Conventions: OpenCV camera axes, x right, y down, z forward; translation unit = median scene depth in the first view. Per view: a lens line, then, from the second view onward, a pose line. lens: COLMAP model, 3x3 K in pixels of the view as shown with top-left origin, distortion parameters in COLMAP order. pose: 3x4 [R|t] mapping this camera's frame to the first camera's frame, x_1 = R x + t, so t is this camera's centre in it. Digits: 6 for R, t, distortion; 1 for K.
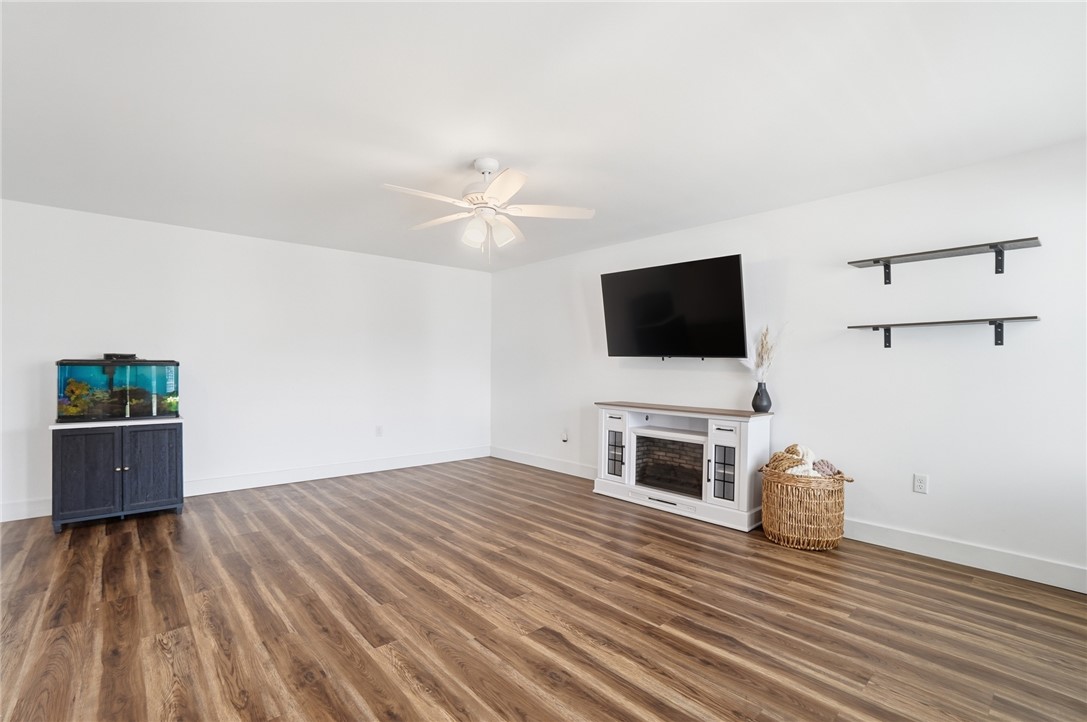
lens RADIAL K [[500.9, 0, 543.5], [0, 500.9, 361.0], [0, 0, 1]] dist [-0.025702, 0.000596]
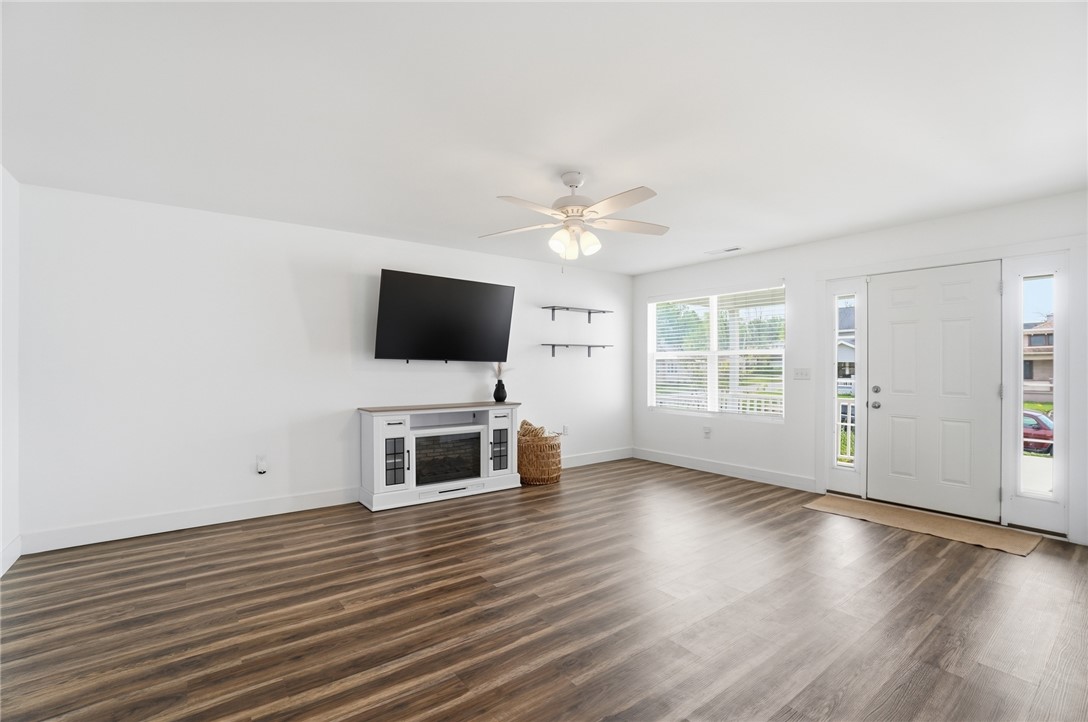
lens RADIAL K [[484.9, 0, 537.4], [0, 484.9, 359.2], [0, 0, 1]] dist [-0.061458, 0.023159]
pose [[0.085845, 0.006272, 0.996289, -0.910836], [-0.008950, 0.999945, -0.005524, -0.007387], [-0.996268, -0.008442, 0.085896, 0.805410]]
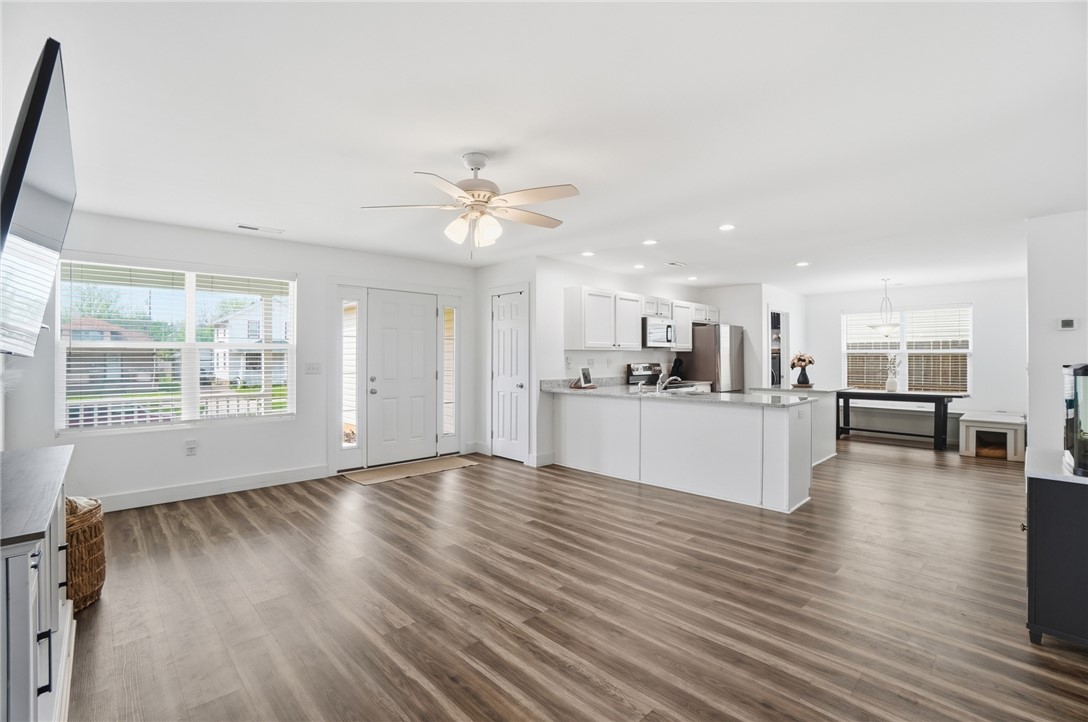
lens RADIAL K [[484.9, 0, 537.4], [0, 484.9, 359.2], [0, 0, 1]] dist [-0.061458, 0.023159]
pose [[-0.999557, -0.003797, -0.029502, -0.169031], [-0.003630, 0.999977, -0.005711, -0.002289], [0.029524, -0.005601, -0.999548, 1.564582]]
